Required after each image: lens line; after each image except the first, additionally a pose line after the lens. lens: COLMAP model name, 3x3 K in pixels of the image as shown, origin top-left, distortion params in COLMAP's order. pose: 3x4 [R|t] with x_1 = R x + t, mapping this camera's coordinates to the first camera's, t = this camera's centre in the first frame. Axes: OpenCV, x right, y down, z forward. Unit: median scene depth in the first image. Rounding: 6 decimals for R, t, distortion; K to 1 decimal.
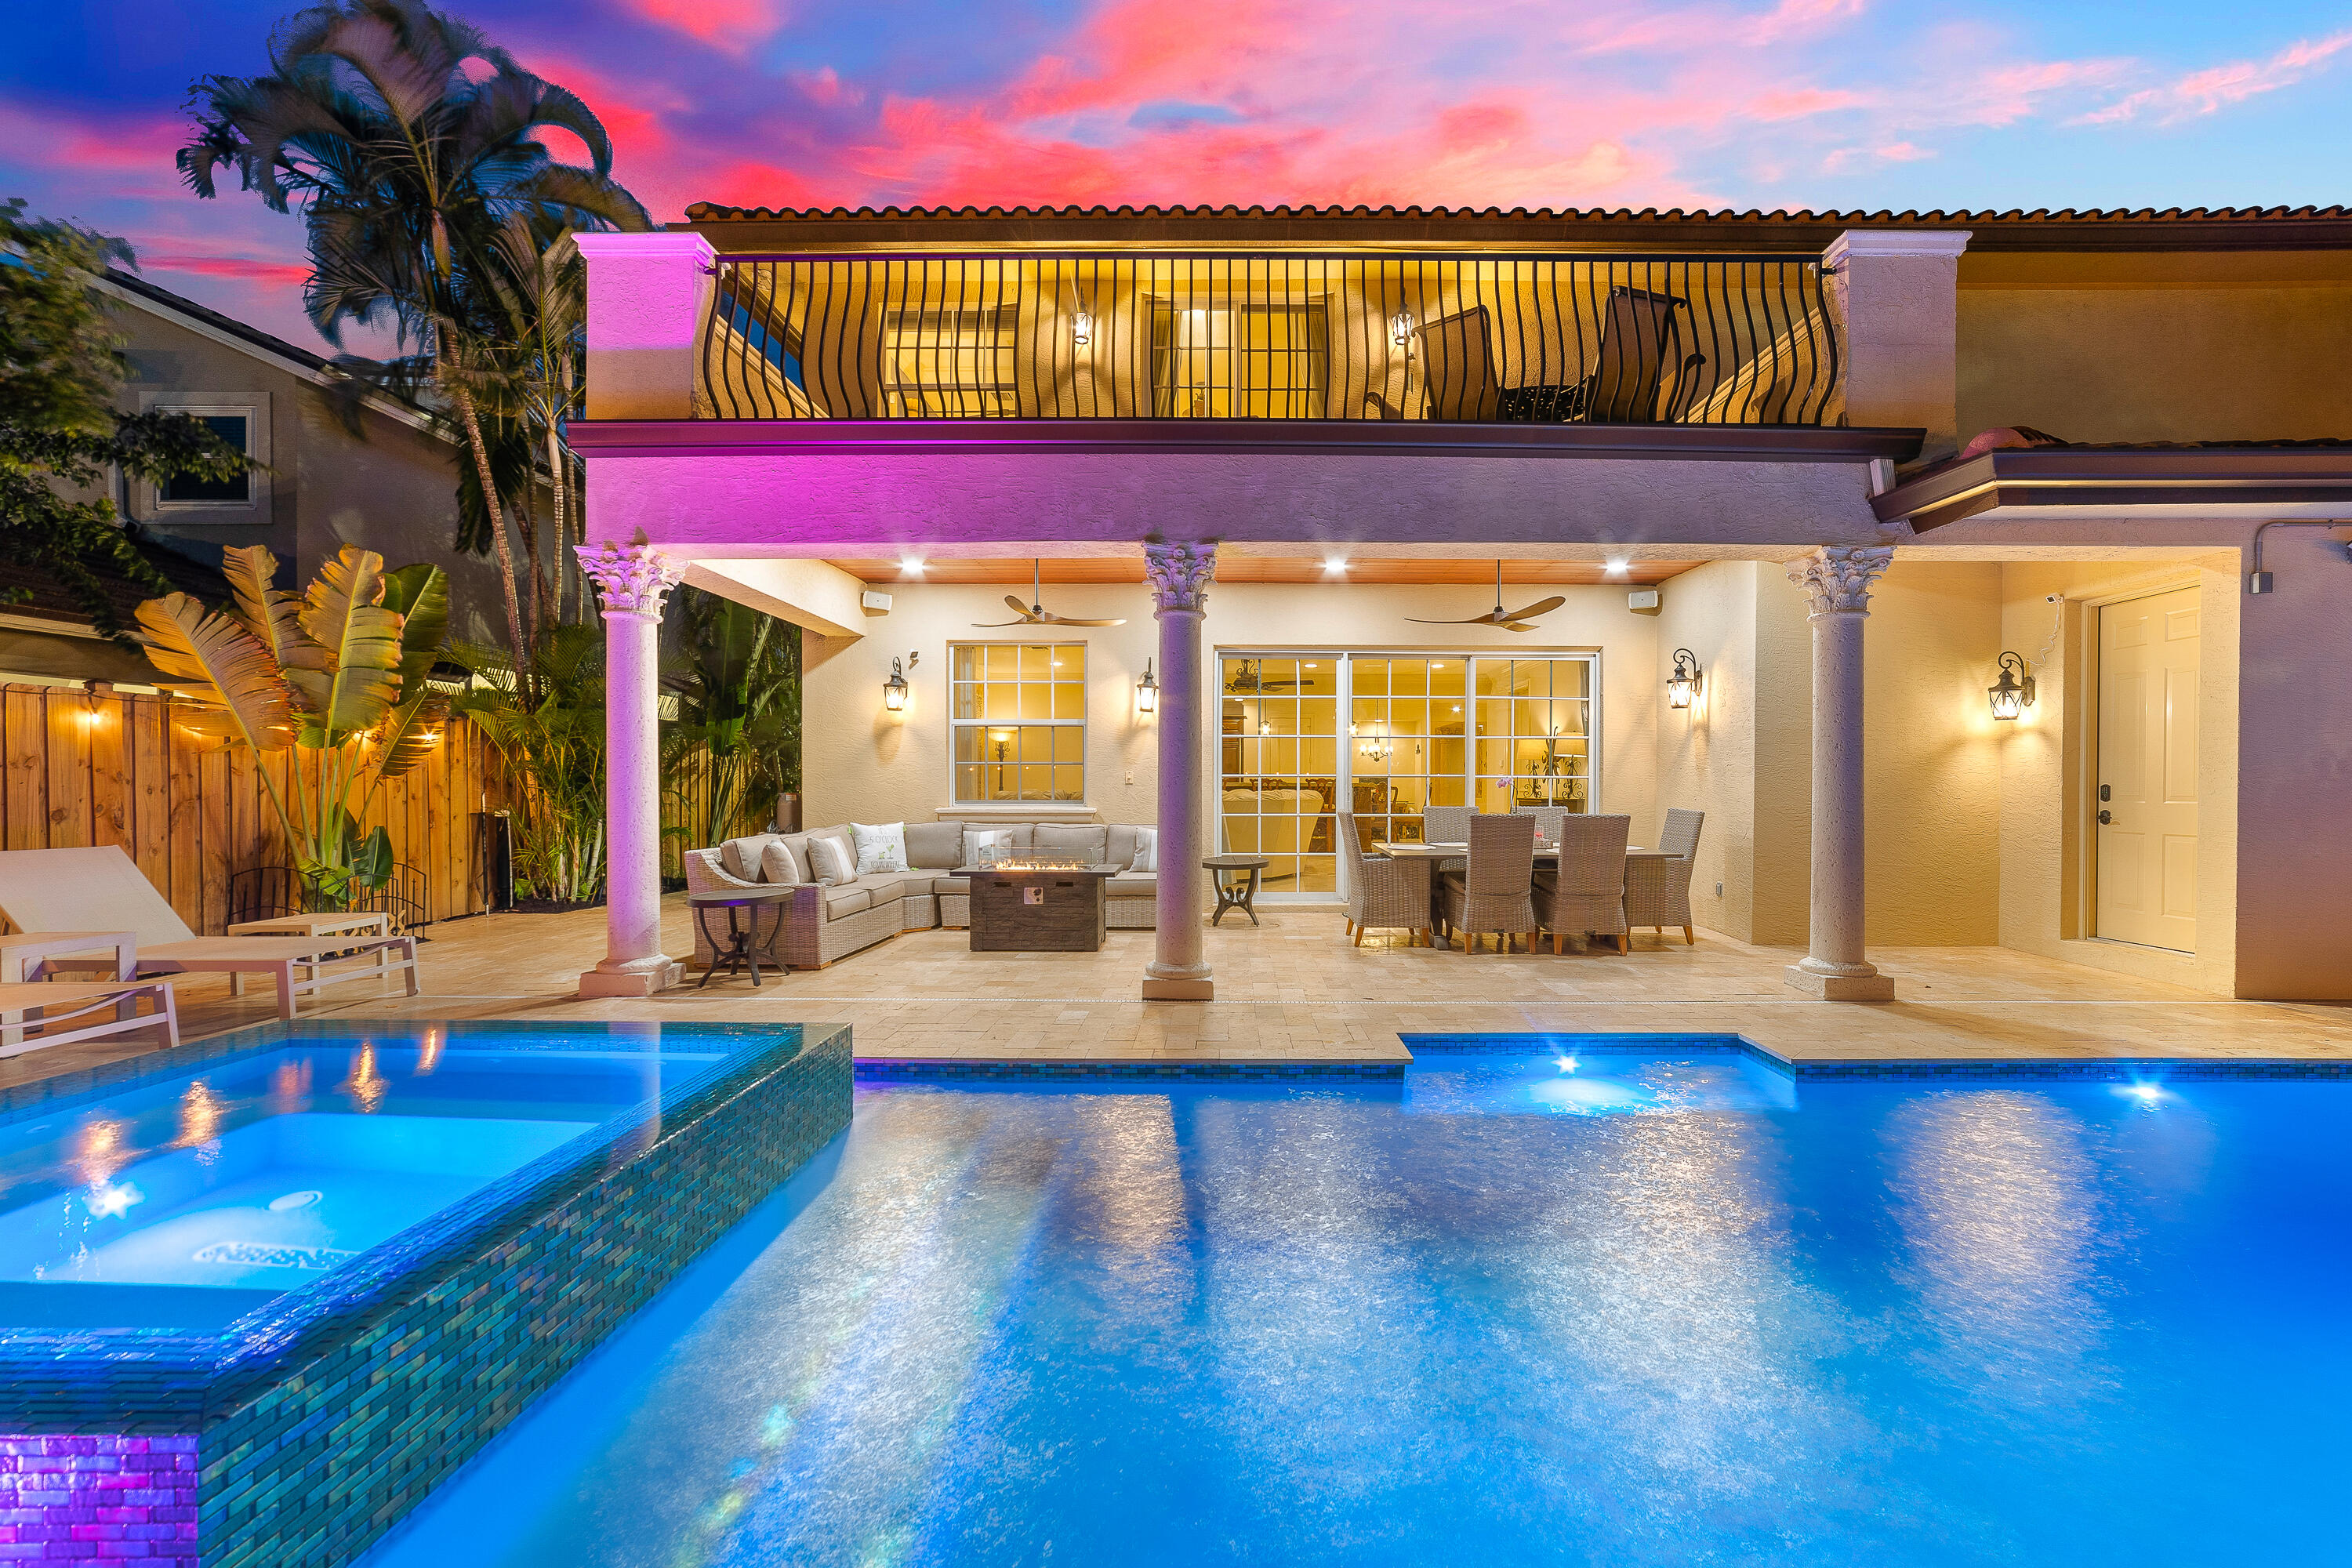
lens RADIAL K [[937.7, 0, 1213.8], [0, 937.7, 797.8], [0, 0, 1]] dist [-0.008645, -0.000236]
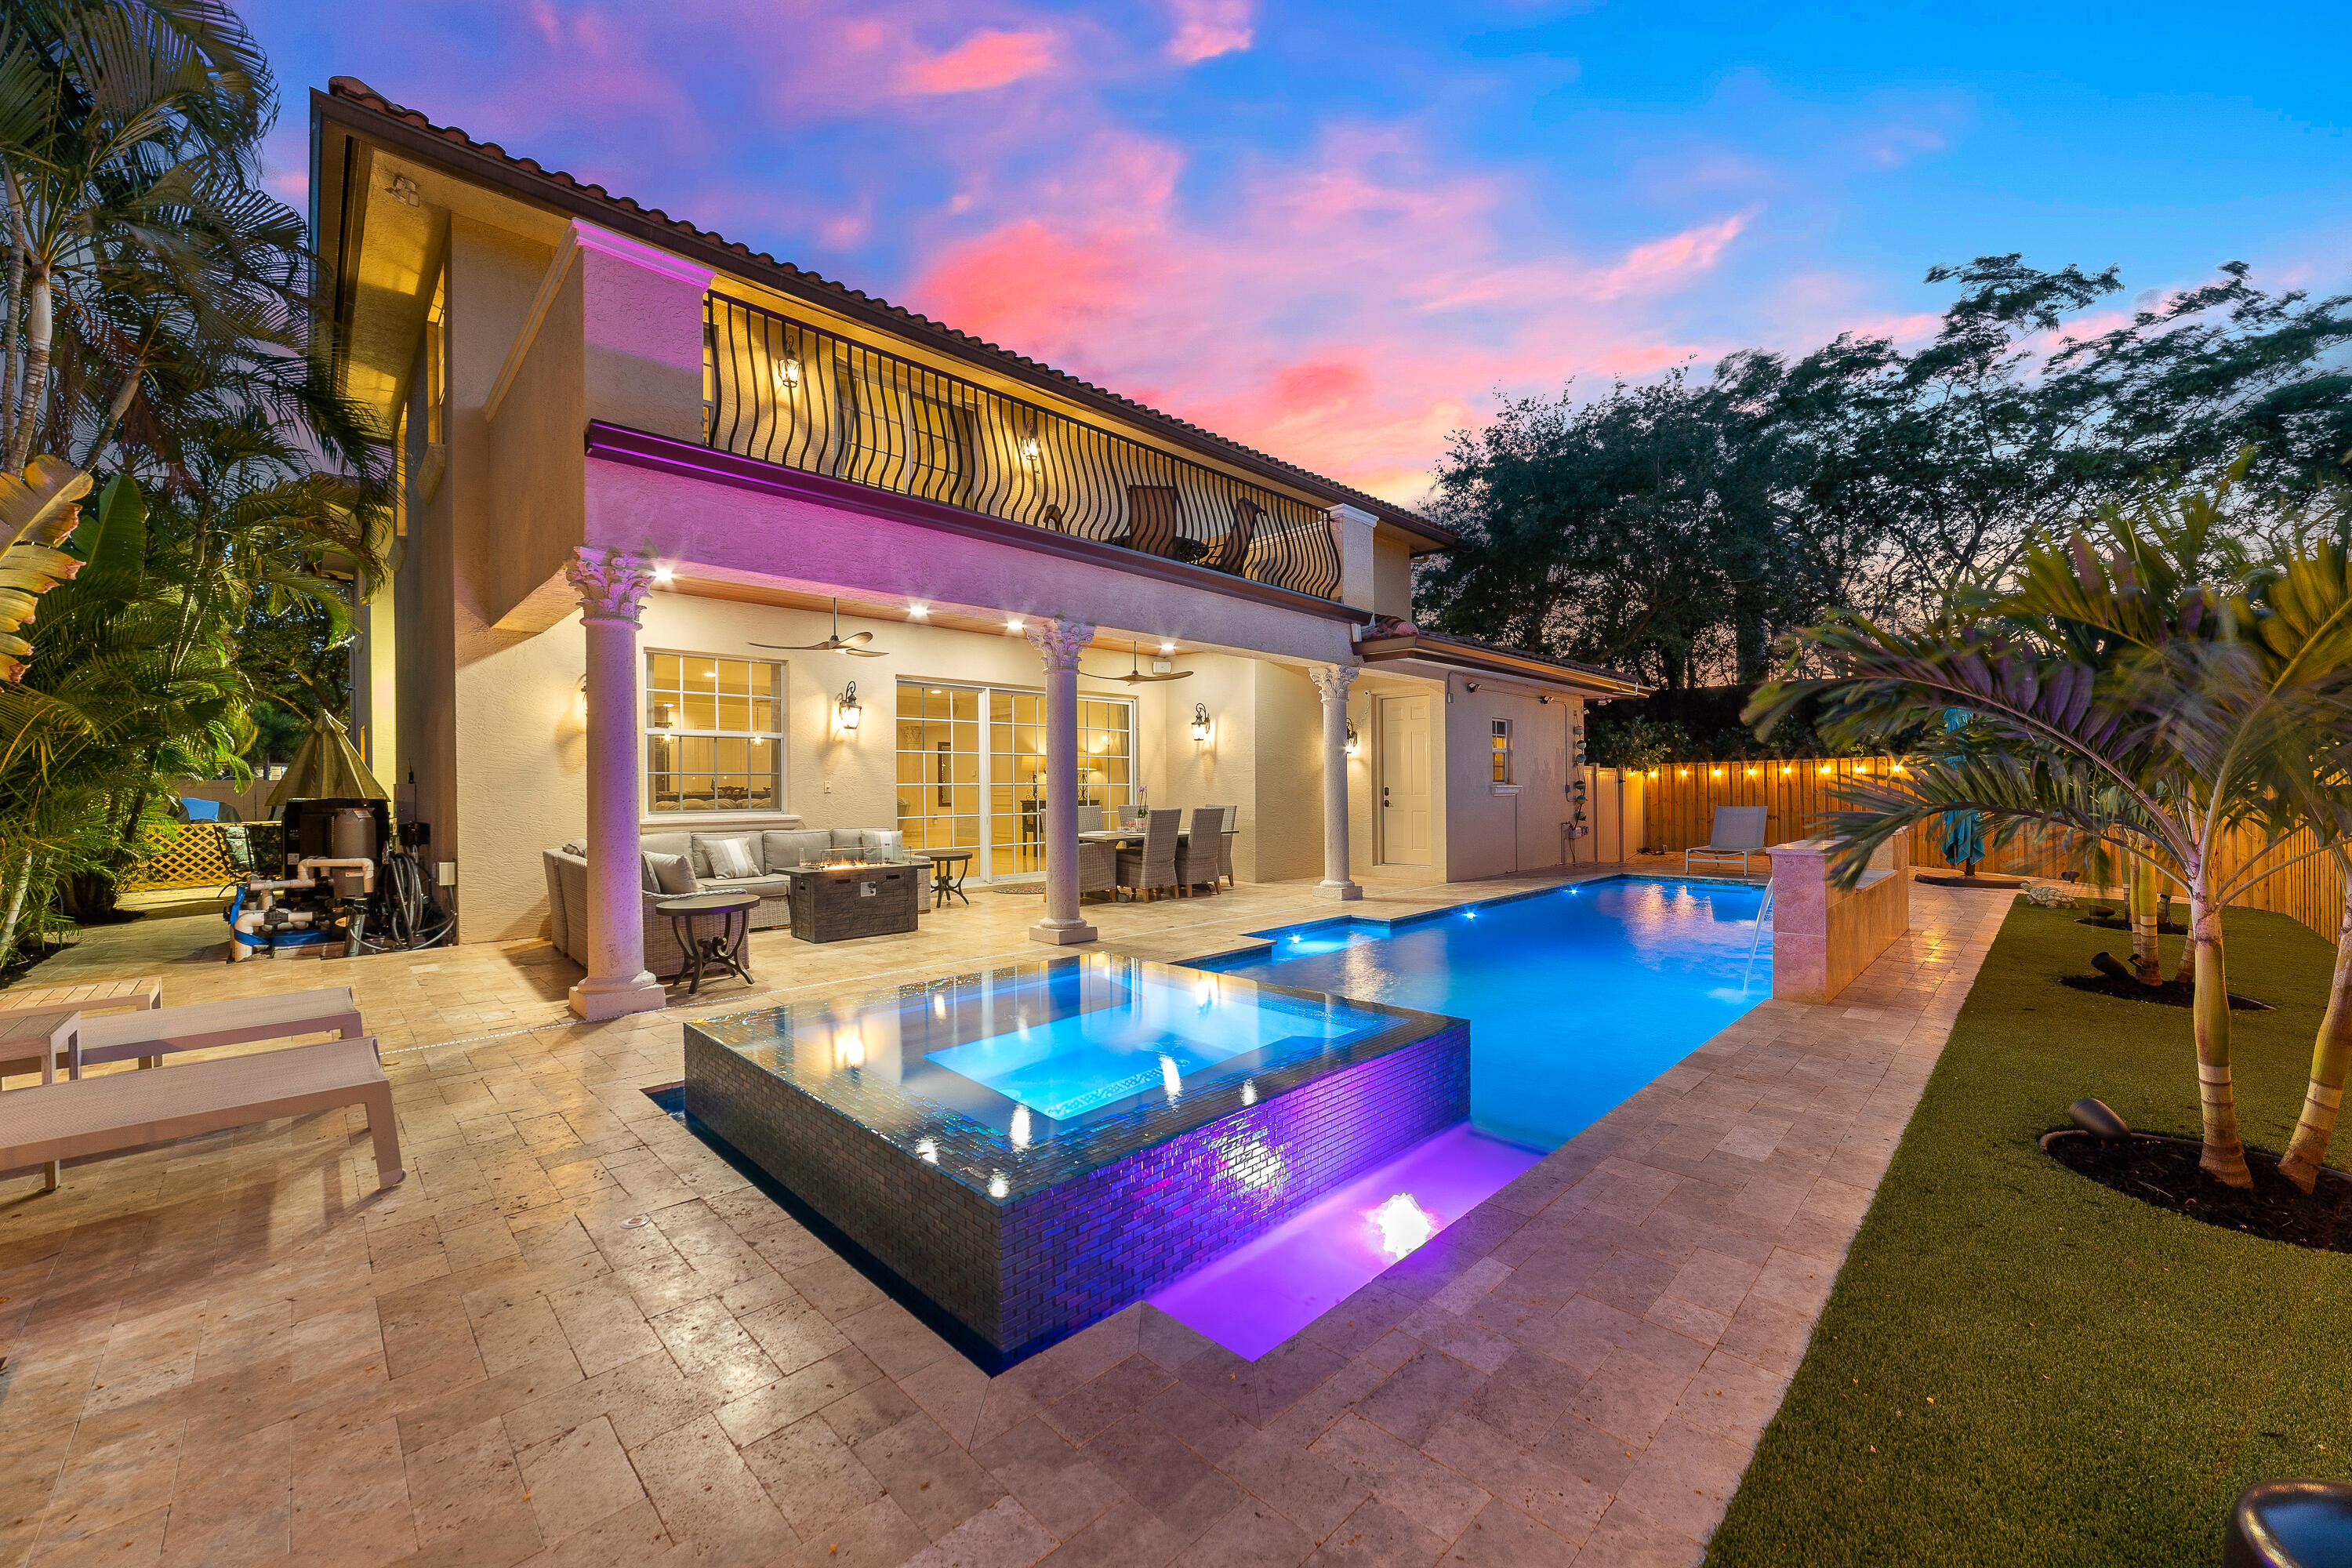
lens RADIAL K [[937.7, 0, 1168.8], [0, 937.7, 787.8], [0, 0, 1]] dist [-0.008645, -0.000236]
pose [[0.701235, -0.006677, 0.712899, -0.757670], [0.019374, 0.999765, -0.009692, -0.002641], [-0.712667, 0.020608, 0.701200, -0.080656]]
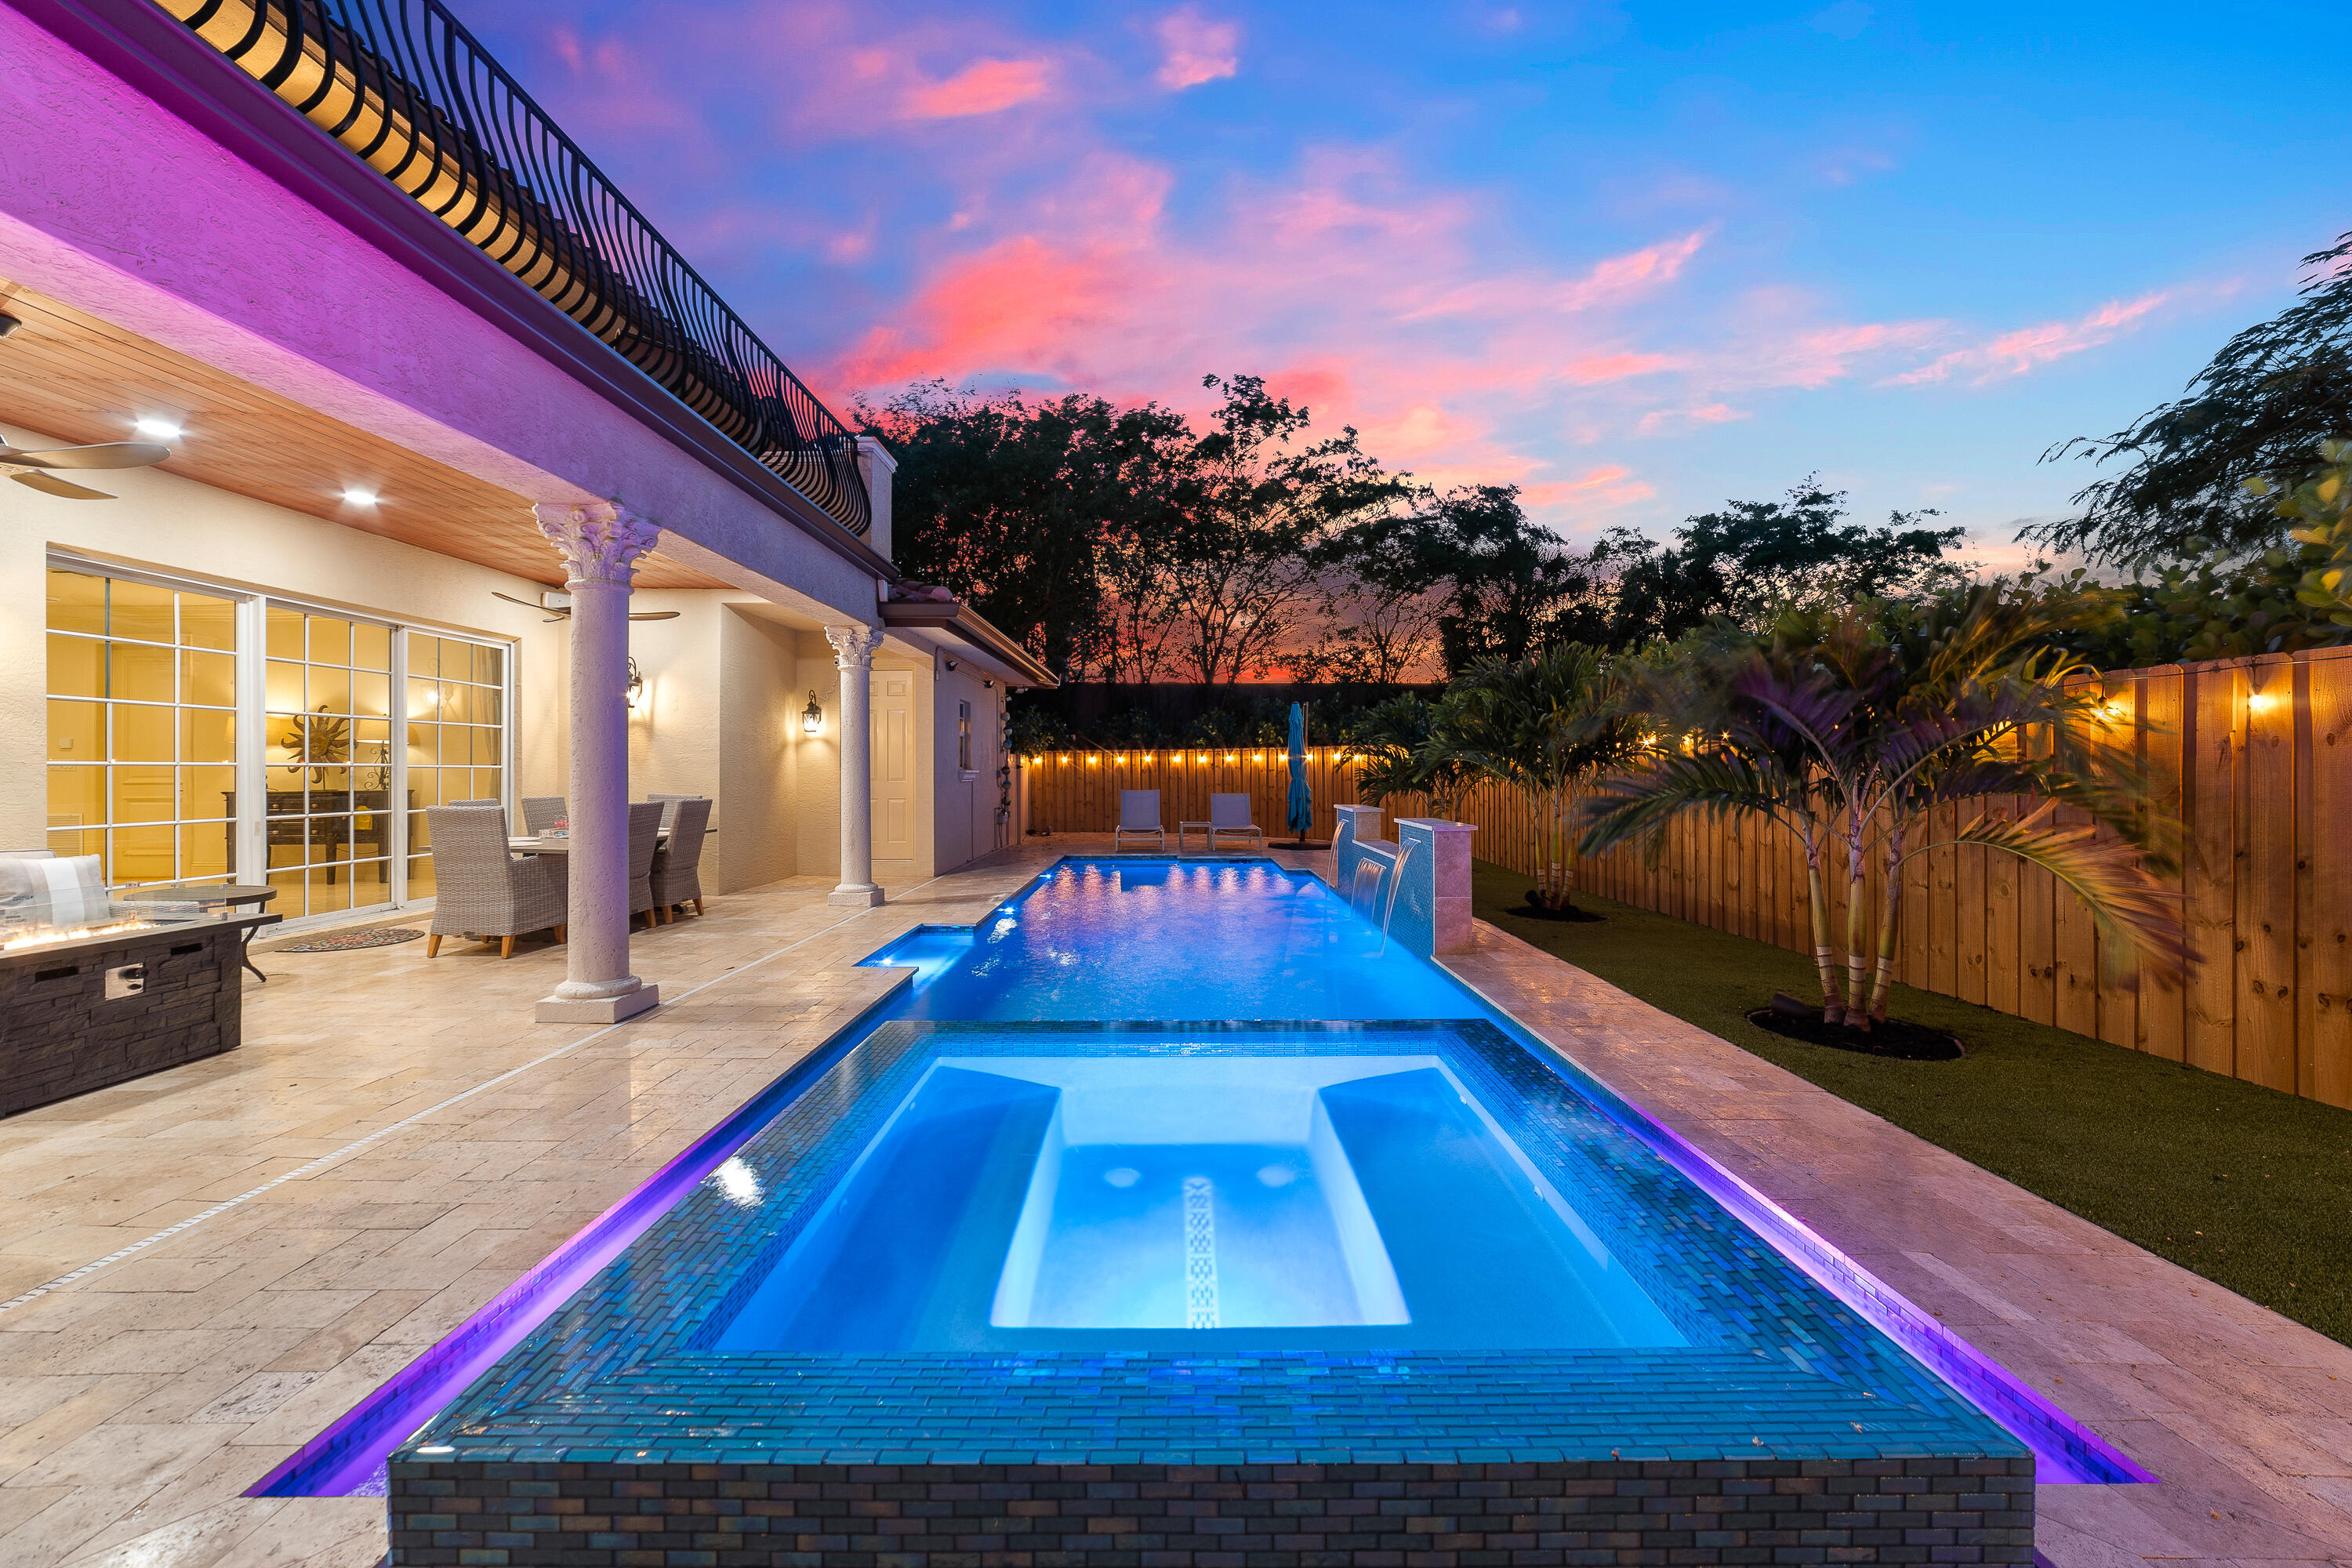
lens RADIAL K [[937.7, 0, 1192.5], [0, 937.7, 754.7], [0, 0, 1]] dist [-0.008645, -0.000236]
pose [[-0.025293, 0.014035, 0.999582, -0.762577], [0.018283, 0.999741, -0.013575, -0.010854], [-0.999513, 0.017932, -0.025543, 0.380338]]
